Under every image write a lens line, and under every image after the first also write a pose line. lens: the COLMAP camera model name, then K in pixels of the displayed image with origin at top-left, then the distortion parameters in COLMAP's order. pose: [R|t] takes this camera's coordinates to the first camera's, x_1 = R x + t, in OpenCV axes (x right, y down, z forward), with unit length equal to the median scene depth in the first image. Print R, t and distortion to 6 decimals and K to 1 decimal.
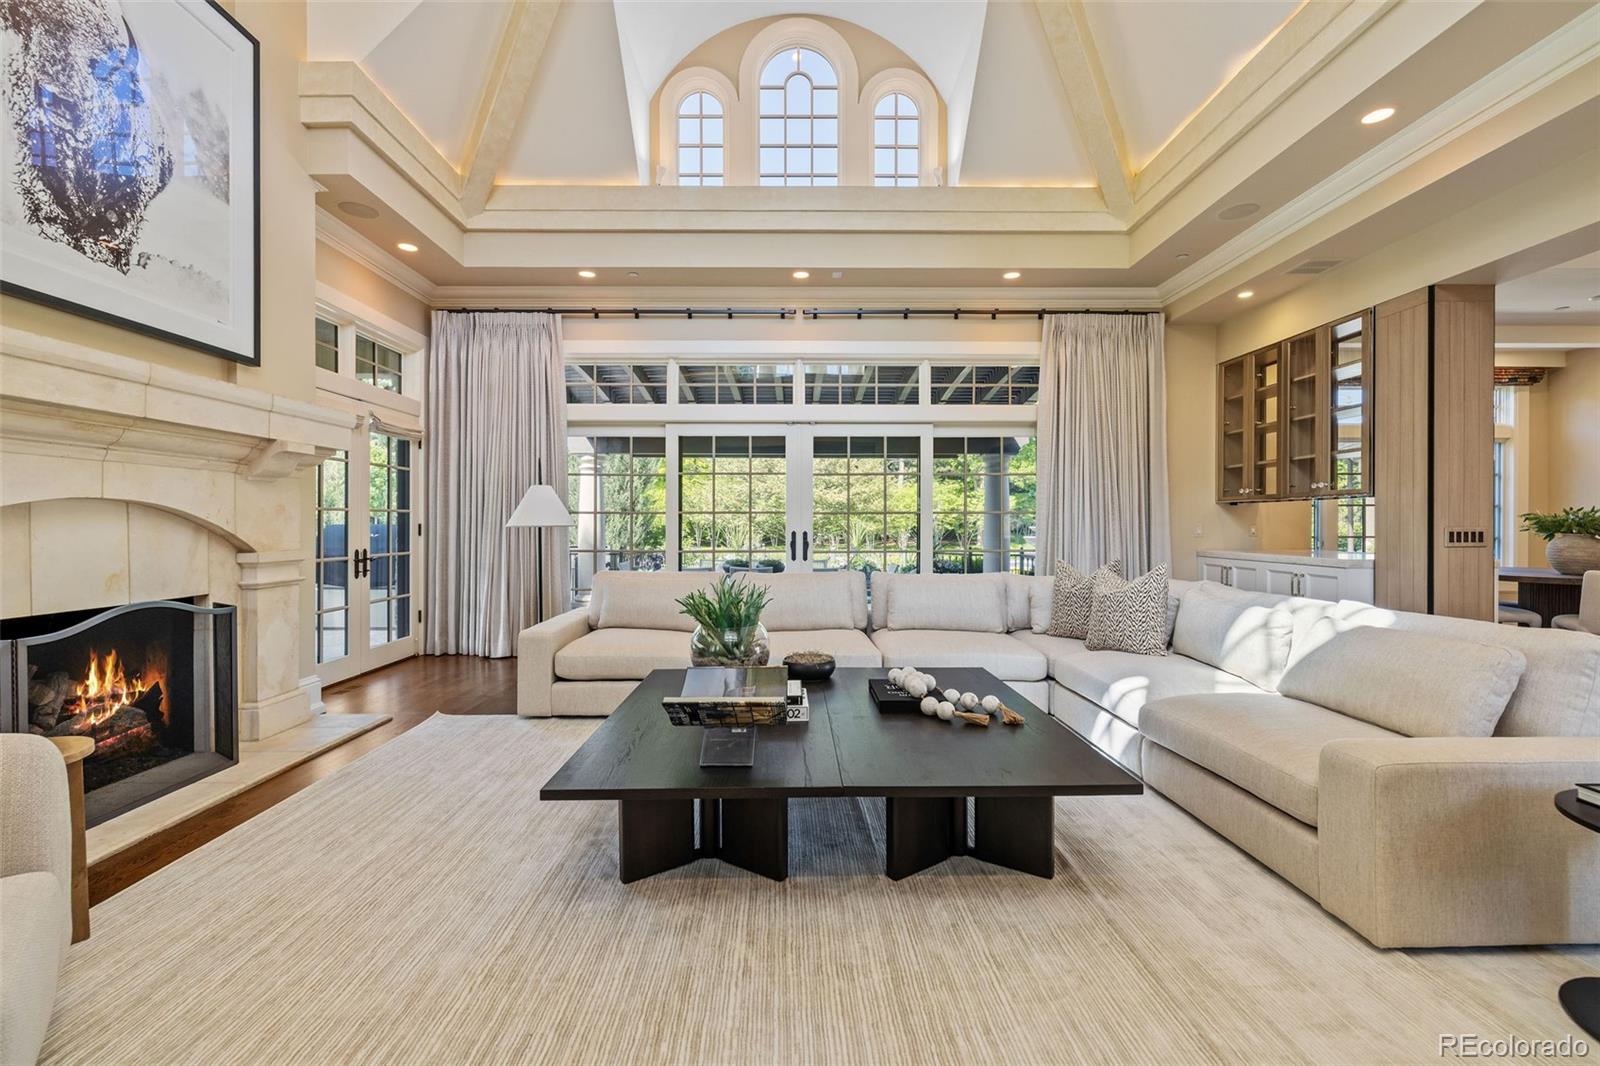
lens RADIAL K [[673.0, 0, 784.0], [0, 673.0, 524.2], [0, 0, 1]] dist [-0.002488, 0.001768]
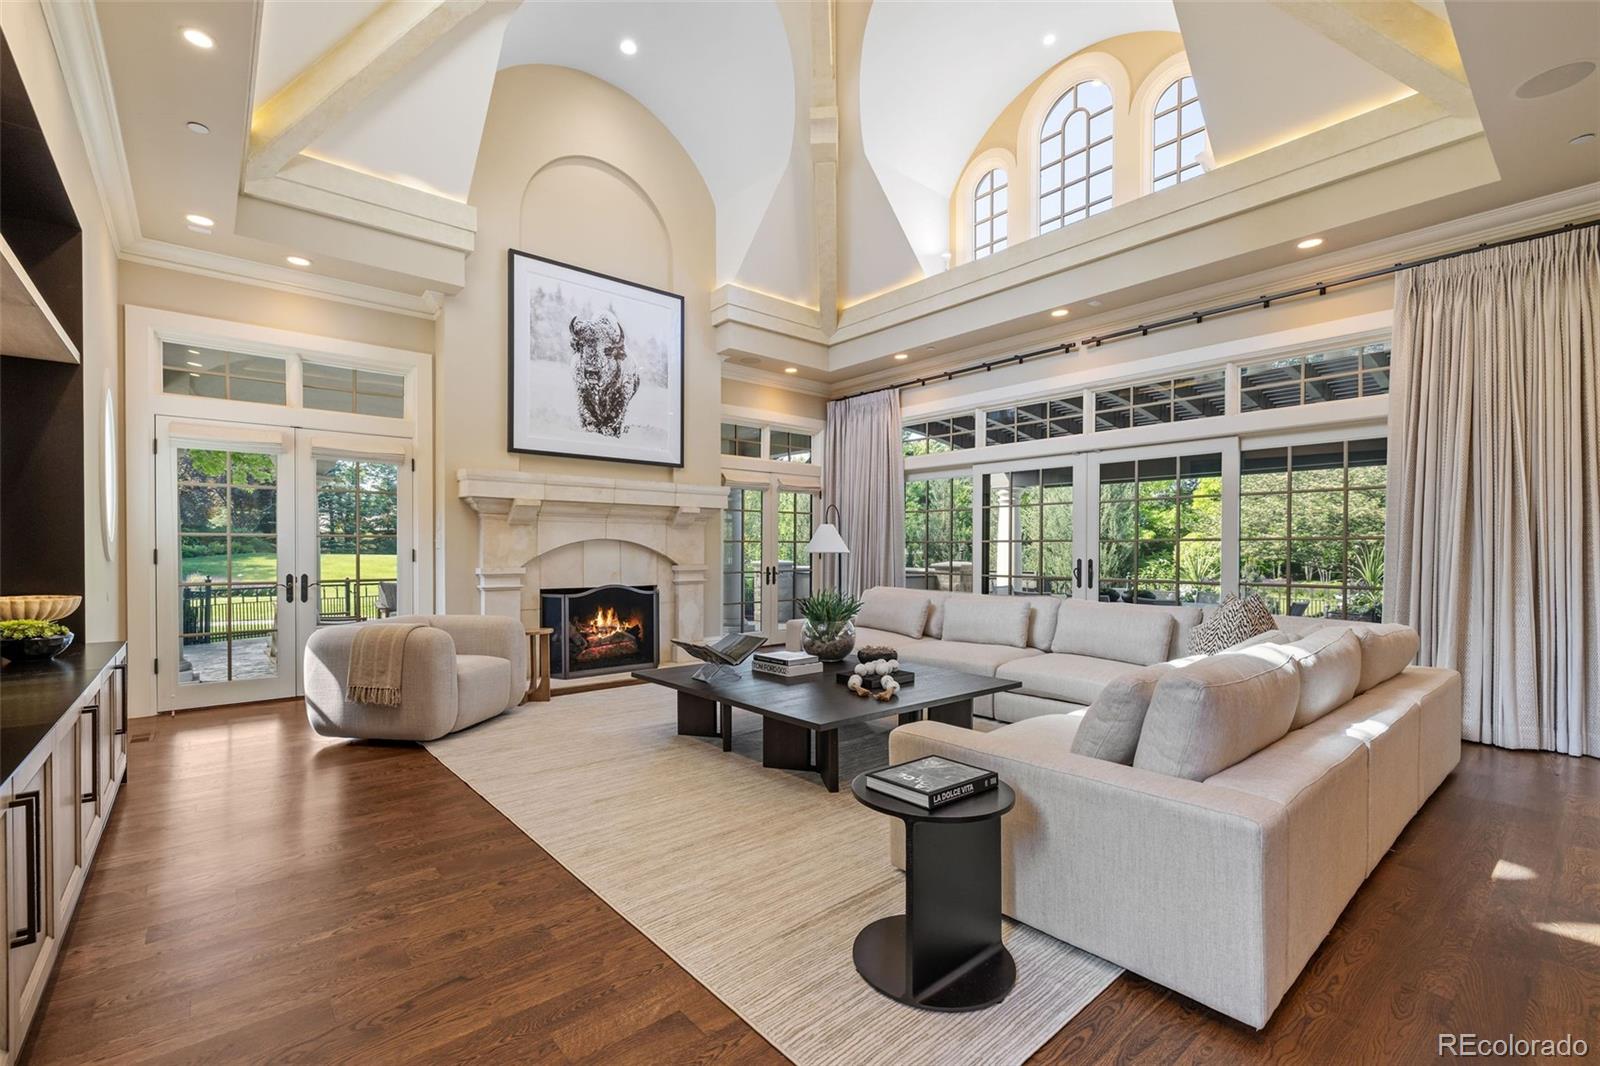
lens RADIAL K [[673.0, 0, 764.3], [0, 673.0, 557.6], [0, 0, 1]] dist [-0.002488, 0.001768]
pose [[0.630499, 0.008994, -0.776138, 0.700605], [-0.002907, 0.999953, 0.009226, 0.000472], [0.776185, -0.003560, 0.630495, -0.018742]]
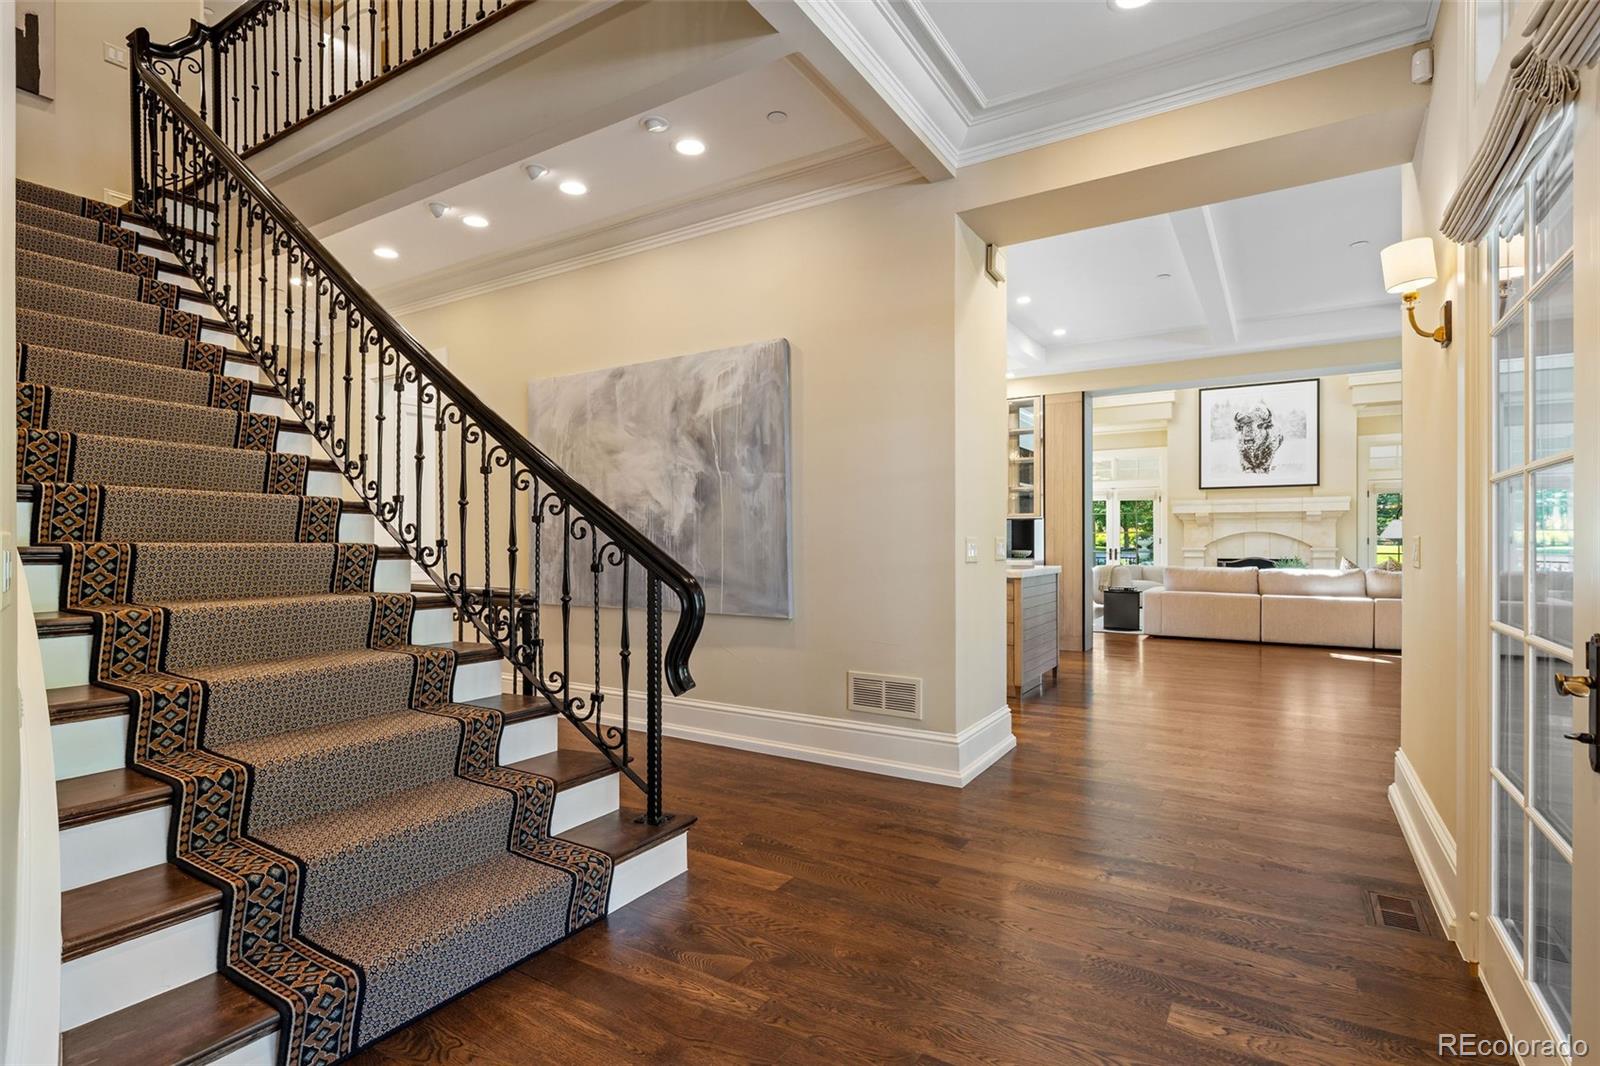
lens RADIAL K [[772.6, 0, 798.2], [0, 772.6, 538.4], [0, 0, 1]] dist [-0.002825, -0.000077]
pose [[-0.525332, -0.002772, -0.850893, 2.818412], [0.000581, 0.999993, -0.003616, 0.010137], [0.850897, -0.002394, -0.525327, 0.688593]]
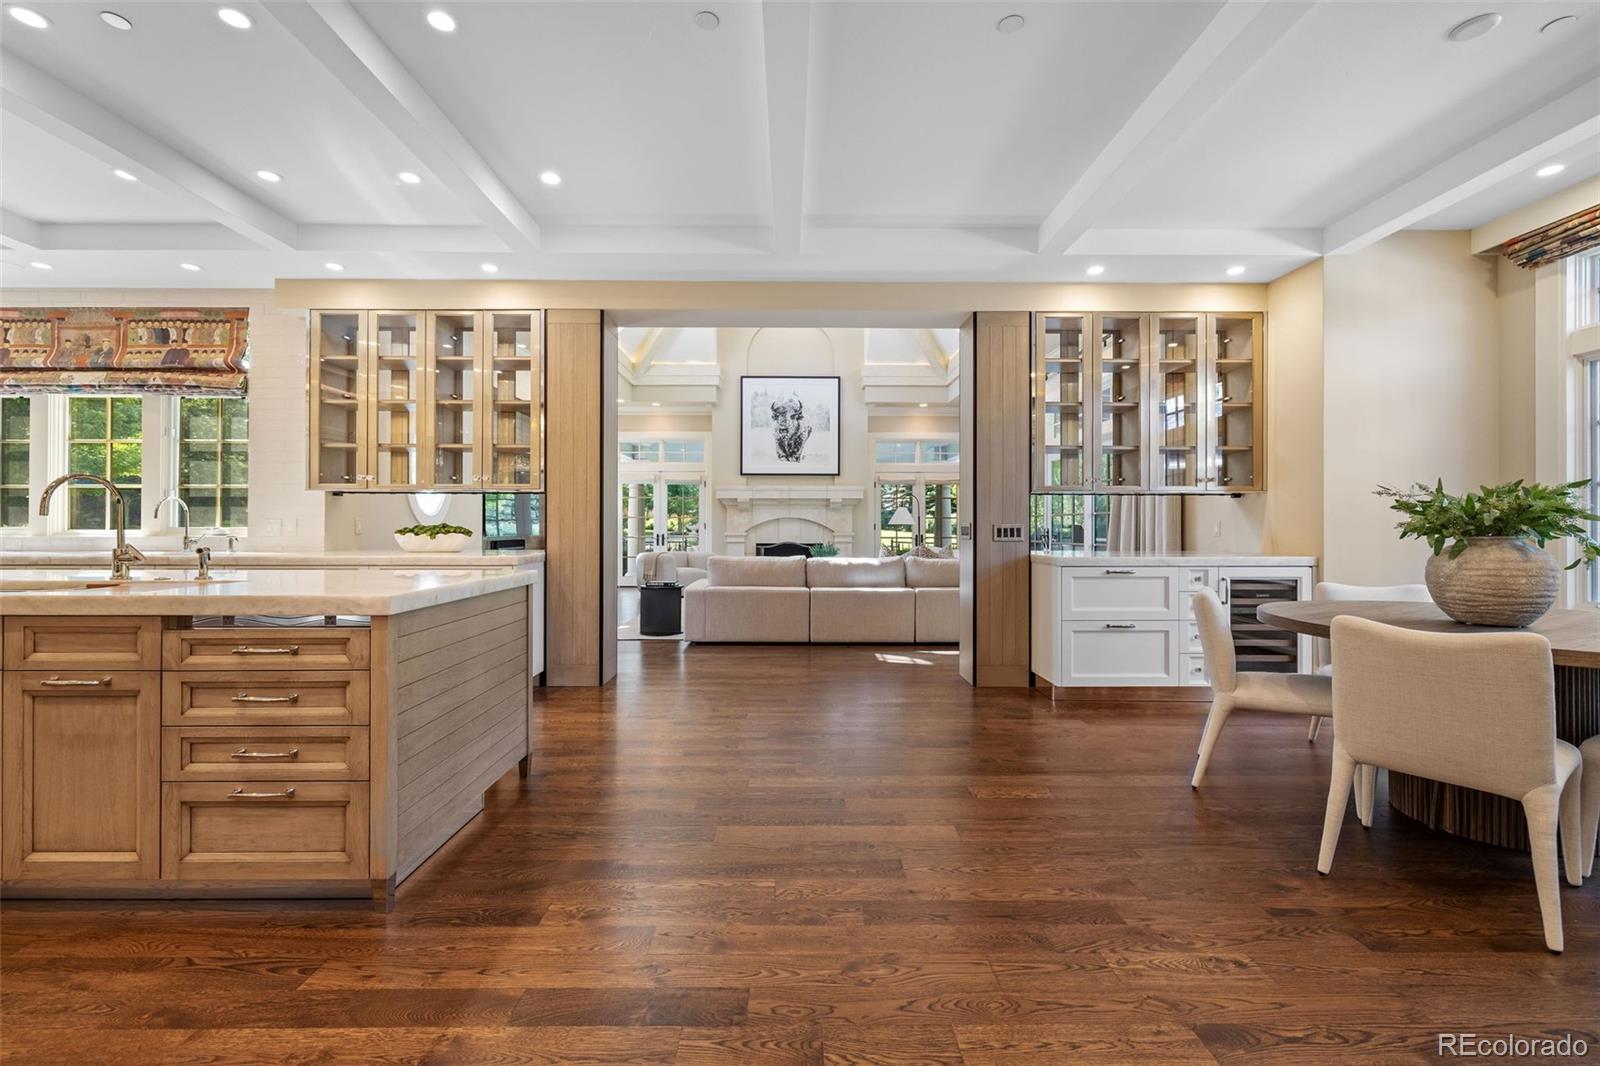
lens RADIAL K [[673.0, 0, 790.3], [0, 673.0, 522.8], [0, 0, 1]] dist [-0.002488, 0.001768]
pose [[0.010114, -0.004973, -0.999936, 2.063372], [-0.001812, 0.999986, -0.004992, 0.008646], [0.999947, 0.001862, 0.010105, 0.605277]]
